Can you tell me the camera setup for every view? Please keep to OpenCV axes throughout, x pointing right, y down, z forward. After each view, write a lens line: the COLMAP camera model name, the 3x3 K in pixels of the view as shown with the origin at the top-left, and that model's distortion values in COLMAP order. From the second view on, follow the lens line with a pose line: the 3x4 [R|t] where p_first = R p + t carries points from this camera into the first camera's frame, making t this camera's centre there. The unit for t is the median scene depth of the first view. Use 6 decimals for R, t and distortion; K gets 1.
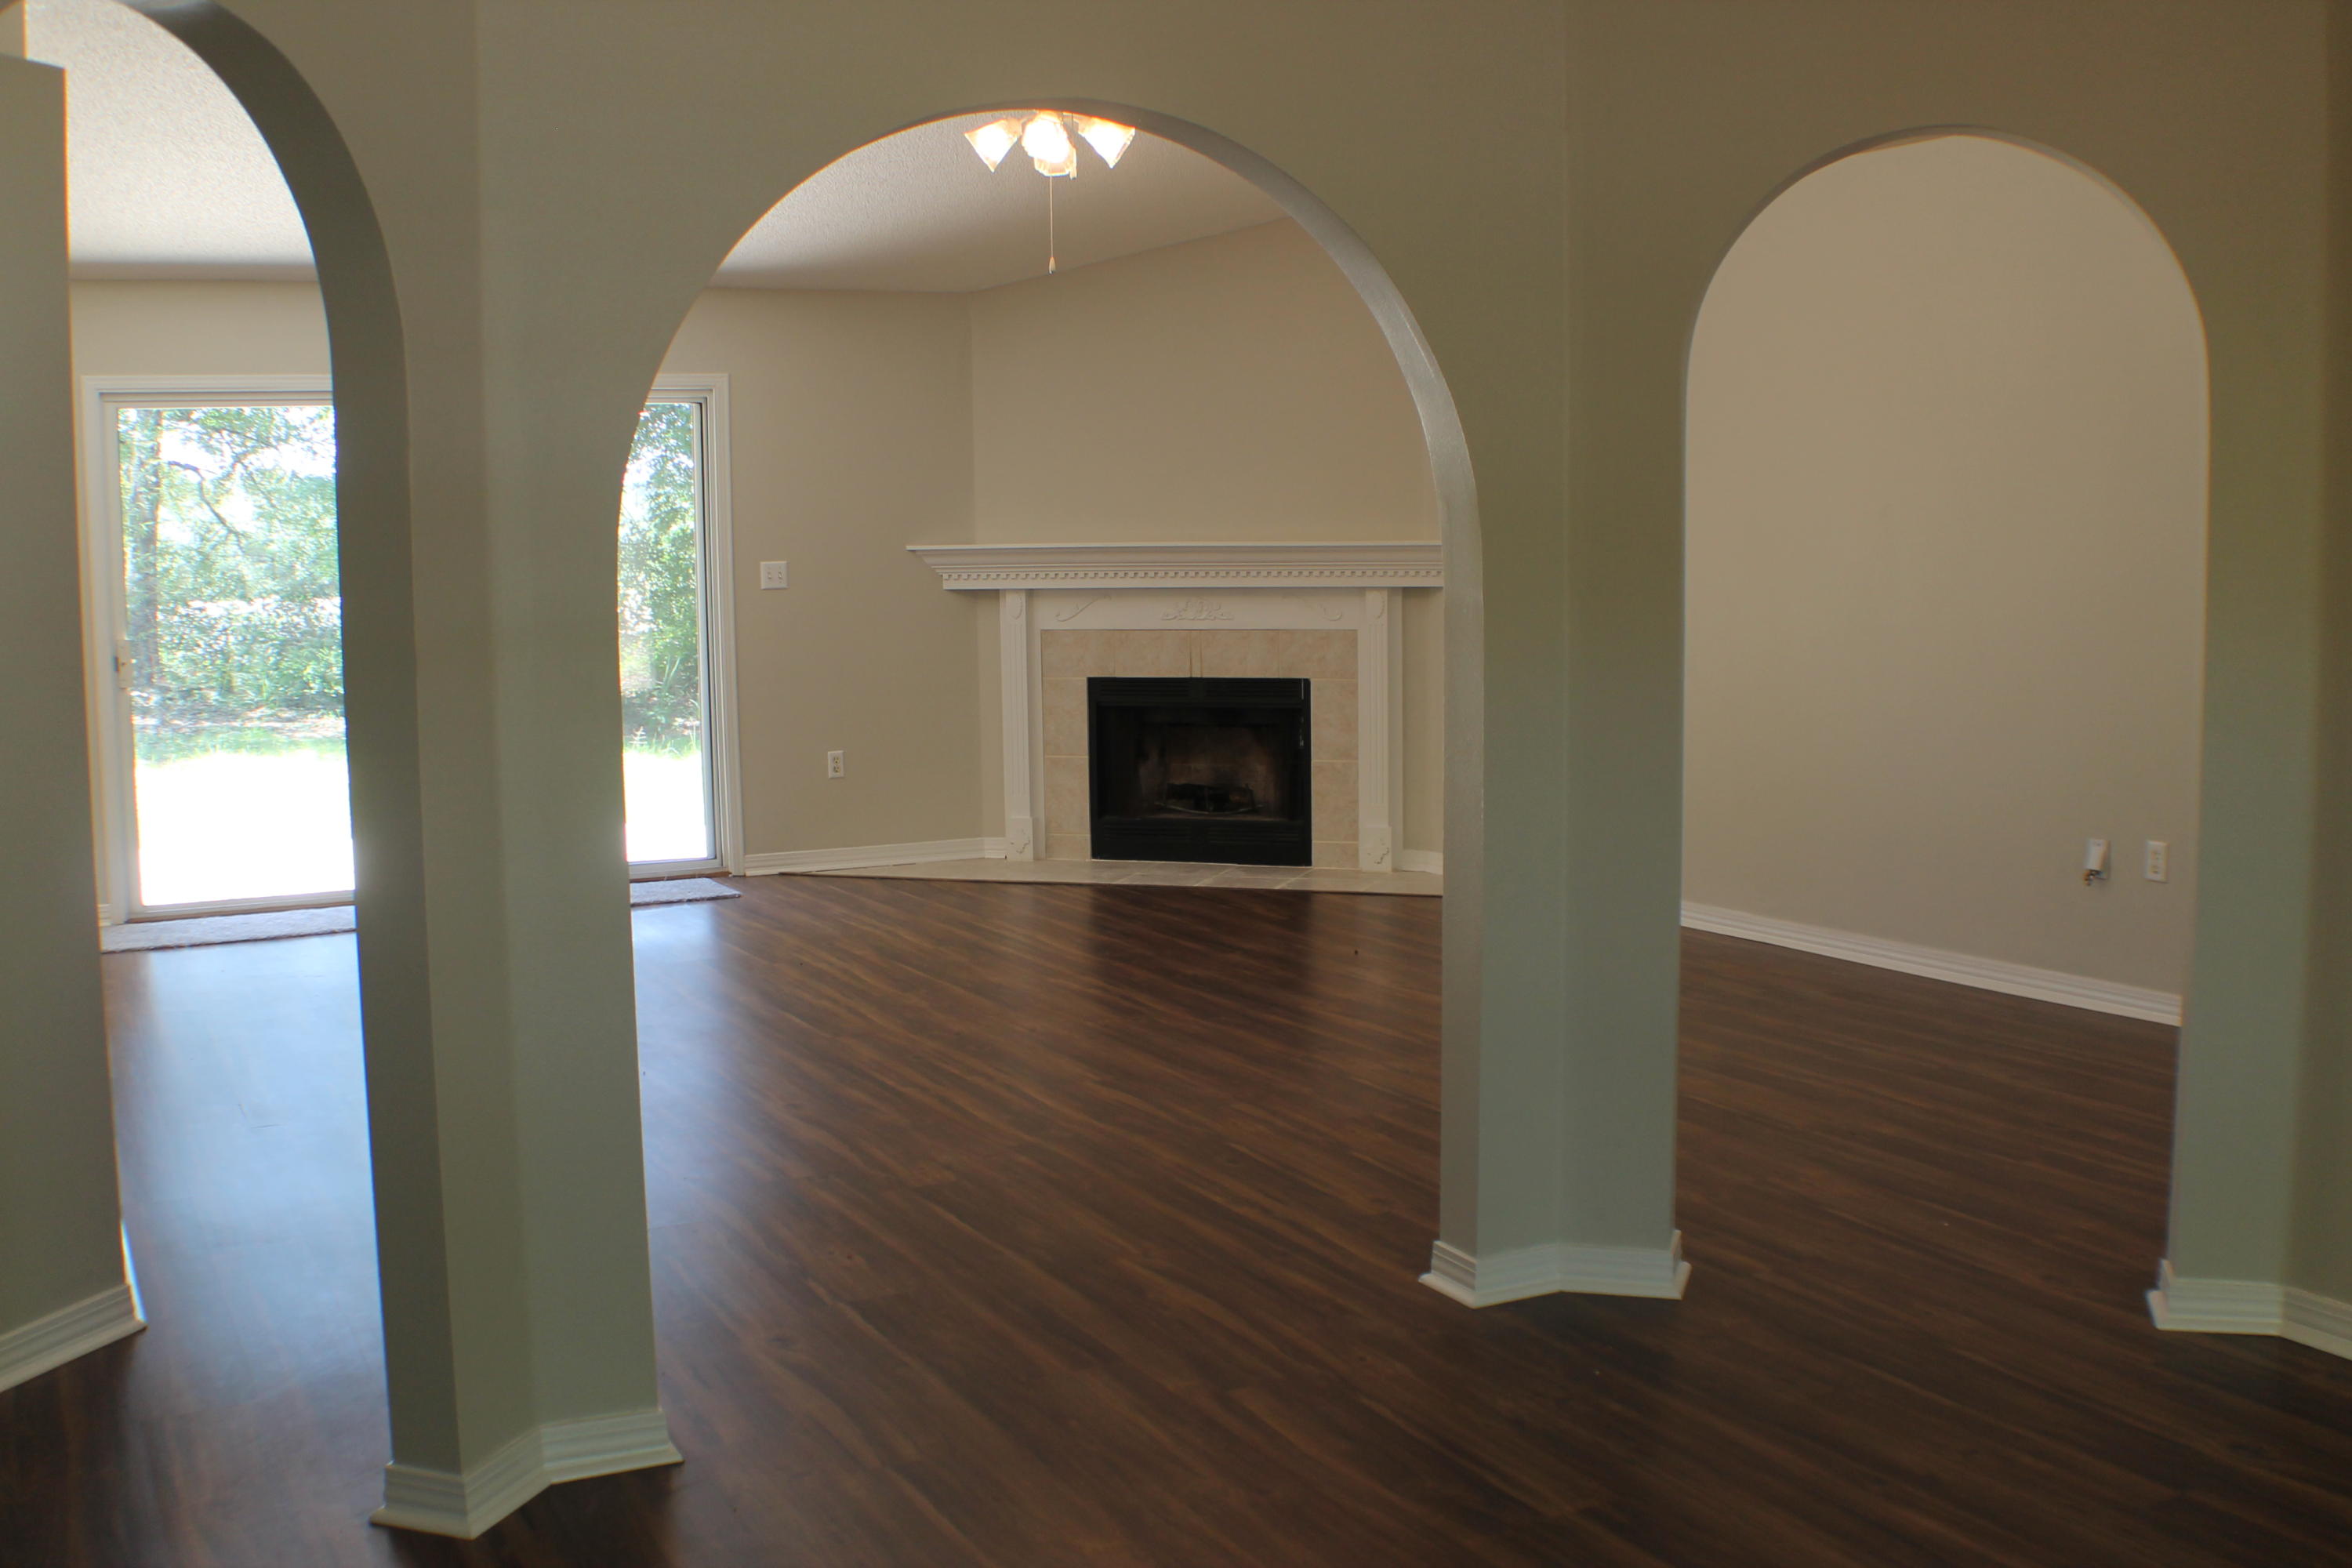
lens RADIAL K [[2328.0, 0, 1176.0], [0, 2328.0, 784.0], [0, 0, 1]] dist [-0.173150, 0.021536]
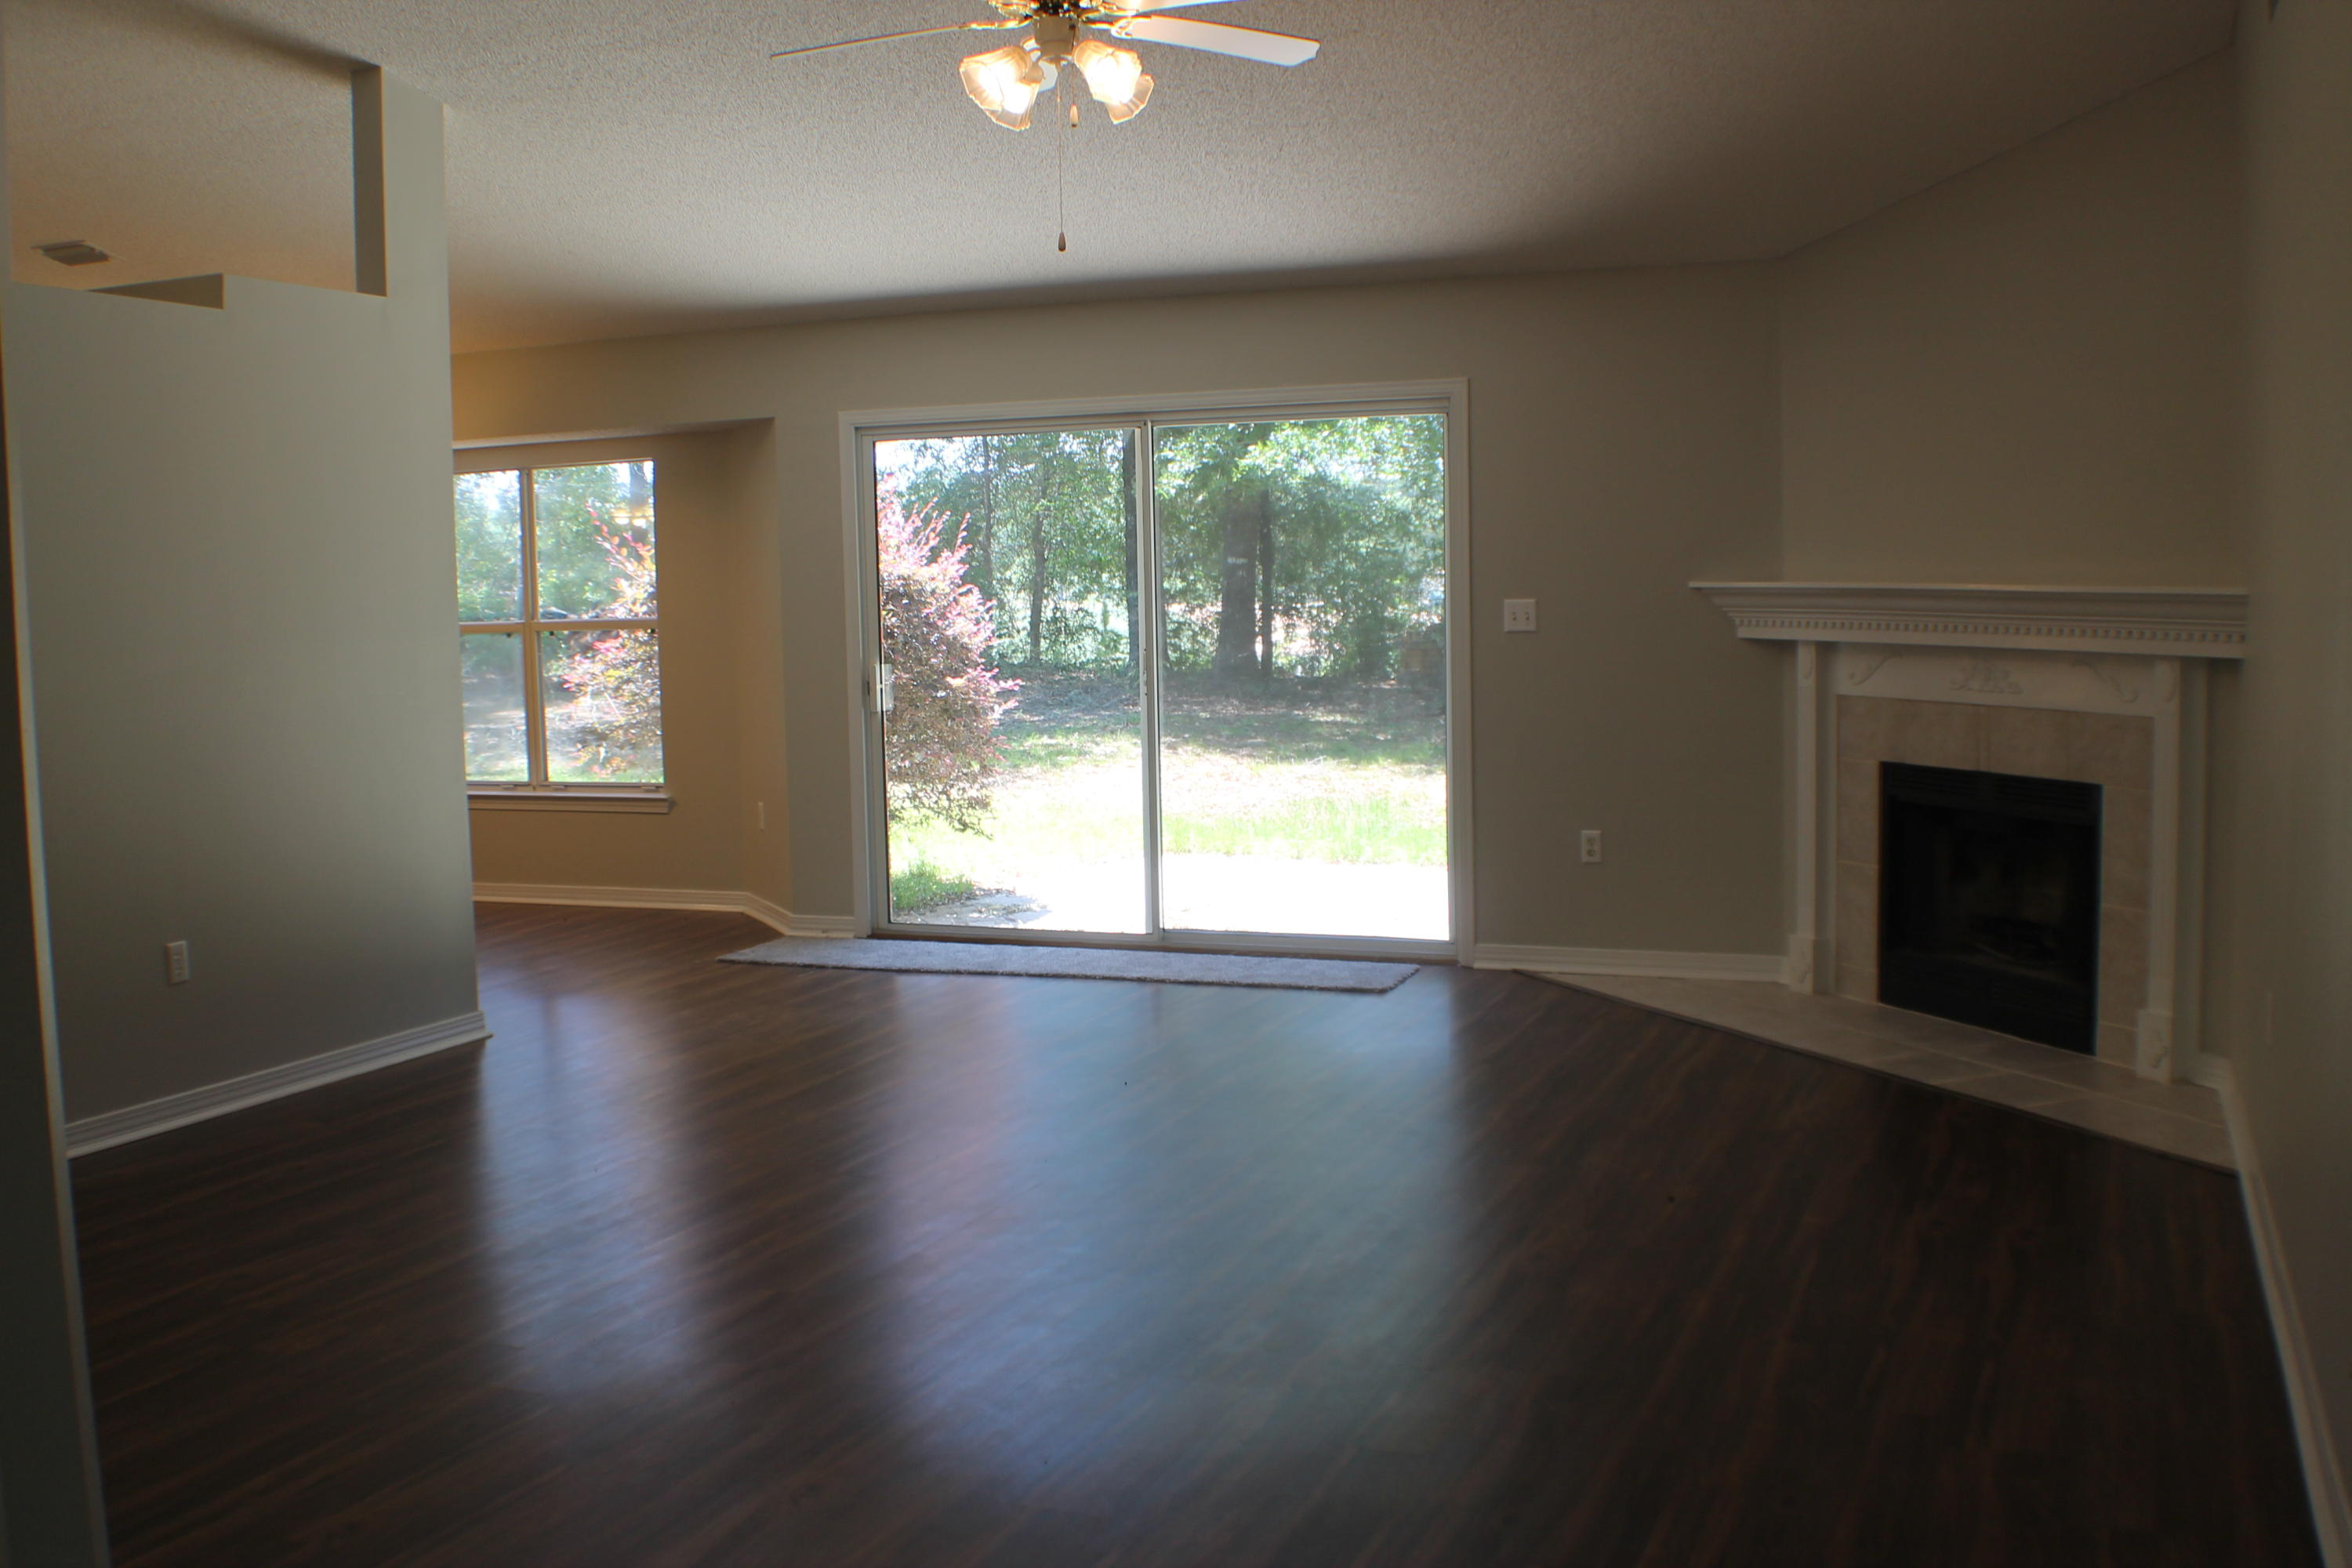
lens RADIAL K [[2328.0, 0, 1176.0], [0, 2328.0, 784.0], [0, 0, 1]] dist [-0.173150, 0.021536]
pose [[0.650501, 0.071337, -0.756148, 0.381561], [-0.070804, 0.996940, 0.033141, -0.047915], [0.756198, 0.031980, 0.653561, 0.353282]]
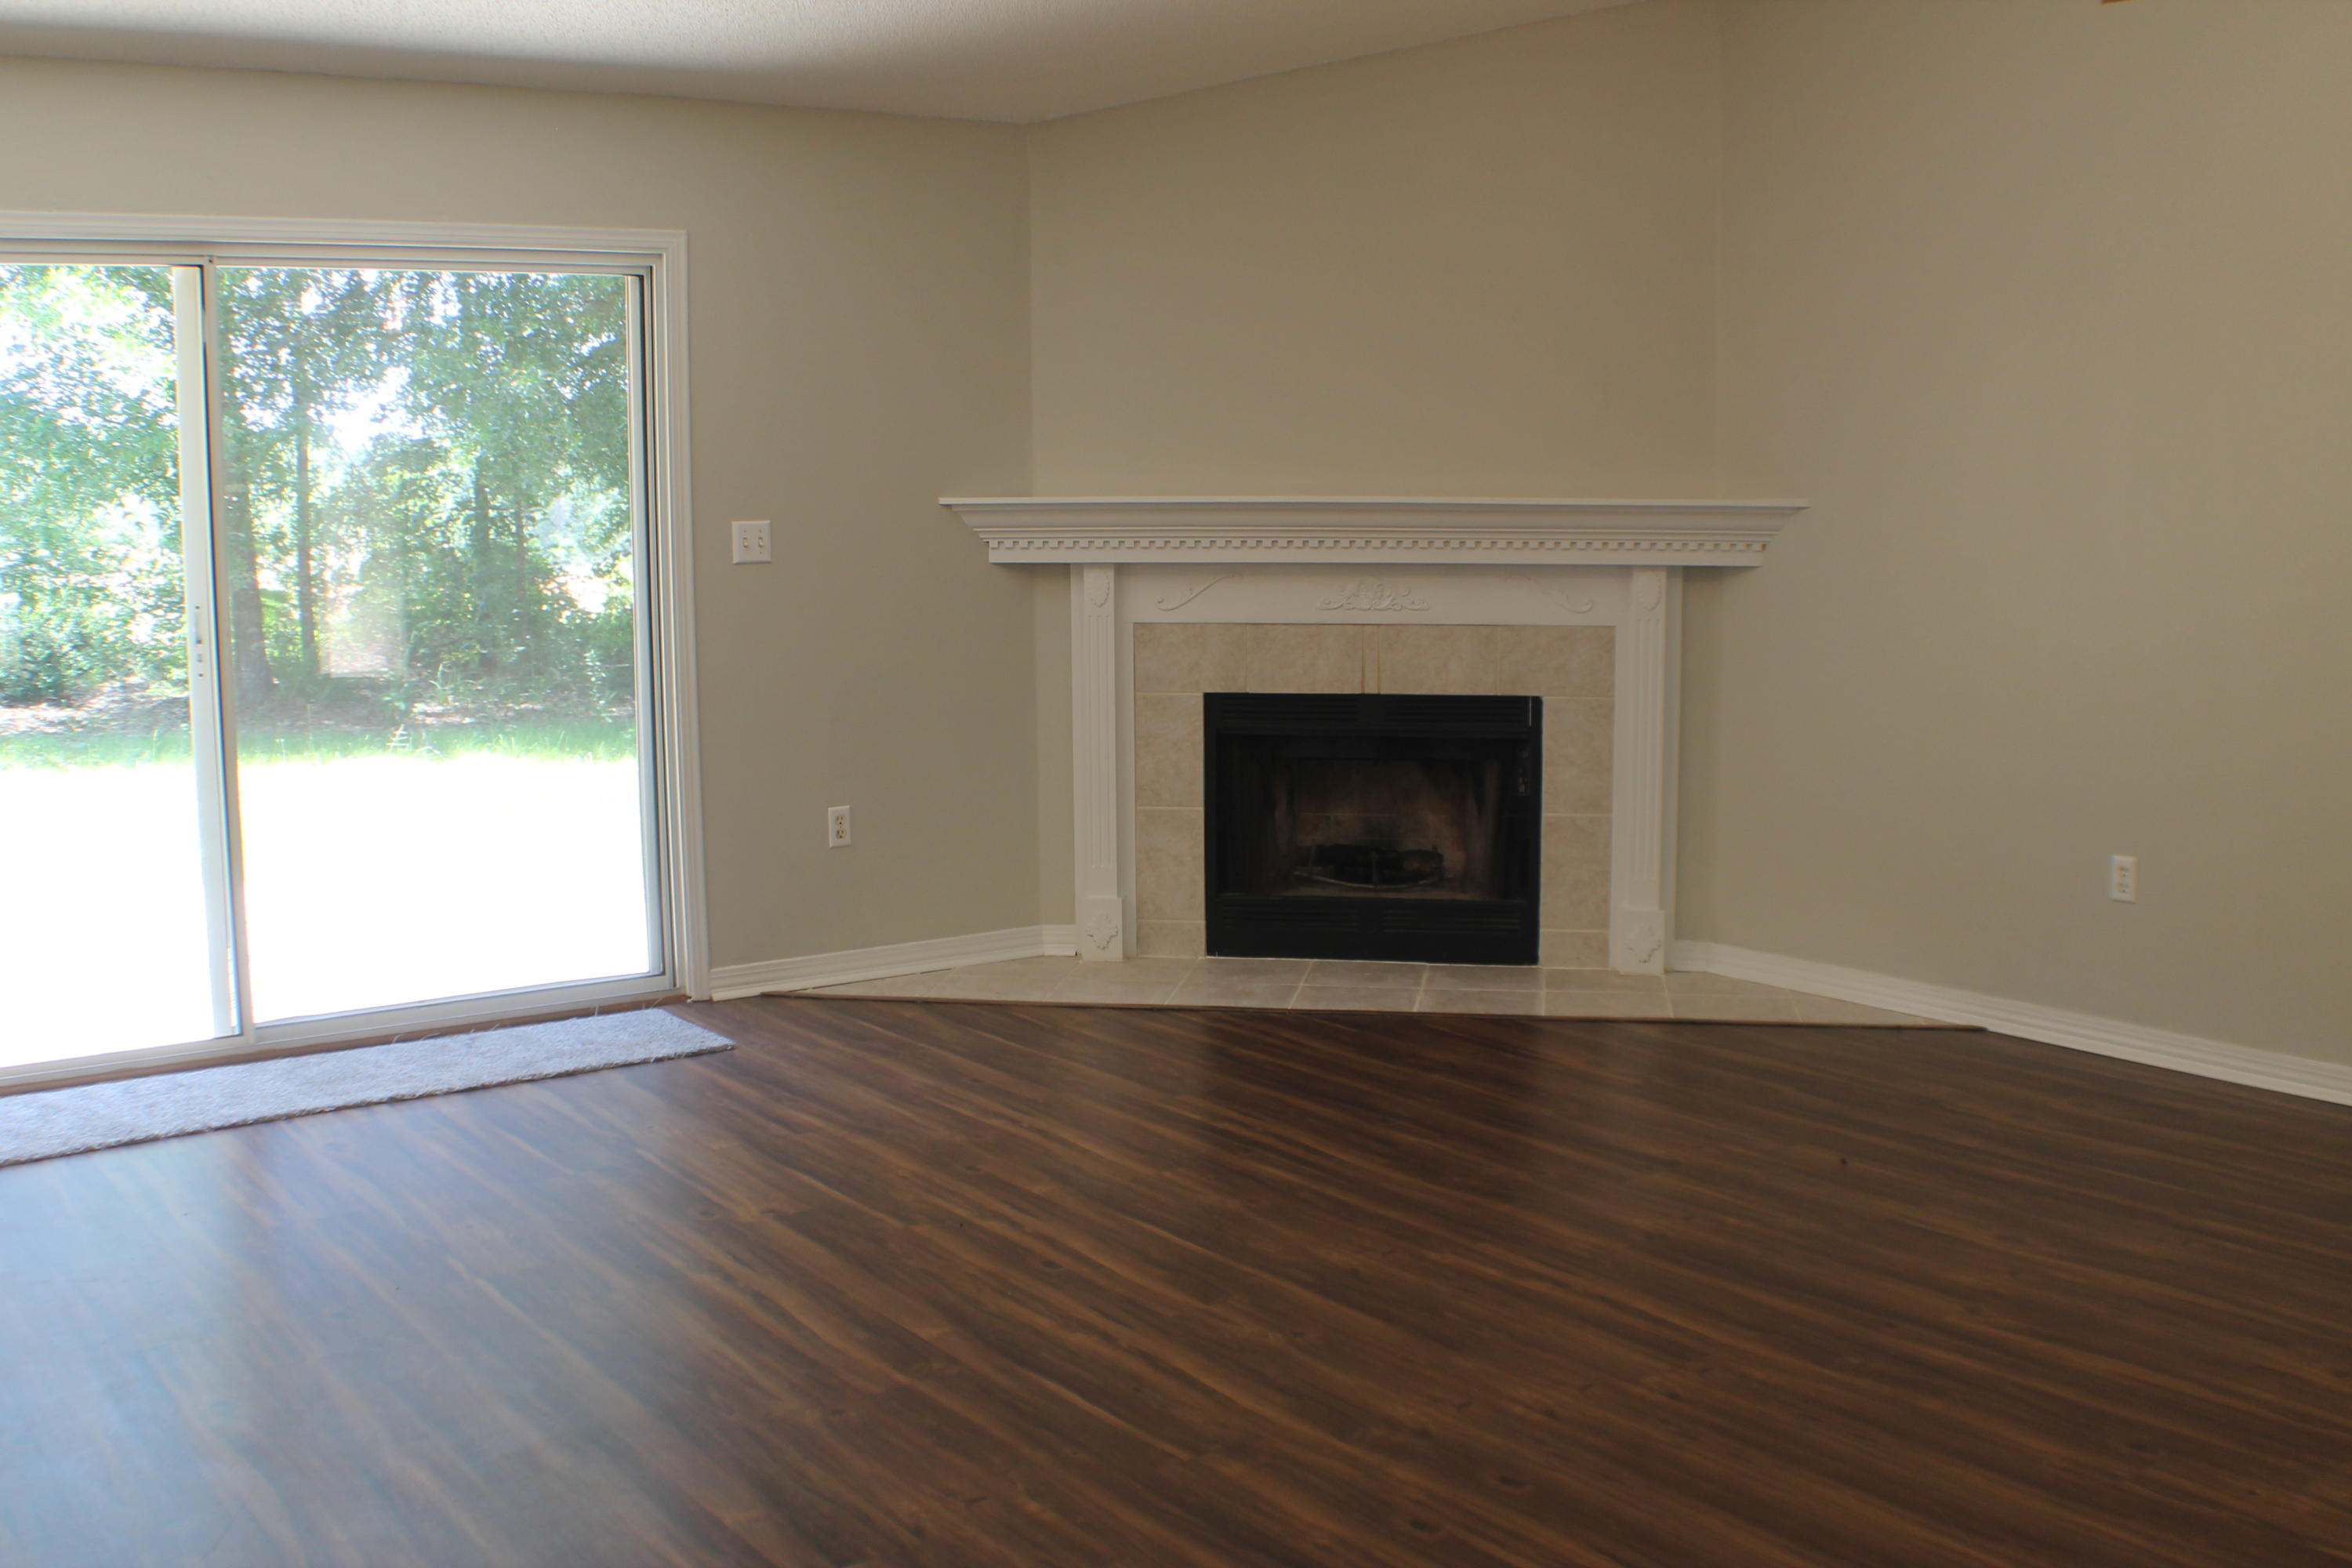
lens RADIAL K [[2328.0, 0, 1176.0], [0, 2328.0, 784.0], [0, 0, 1]] dist [-0.173150, 0.021536]
pose [[0.988786, -0.010579, 0.148964, -0.151641], [0.007275, 0.999716, 0.022711, -0.035408], [-0.149162, -0.021373, 0.988582, 0.331061]]
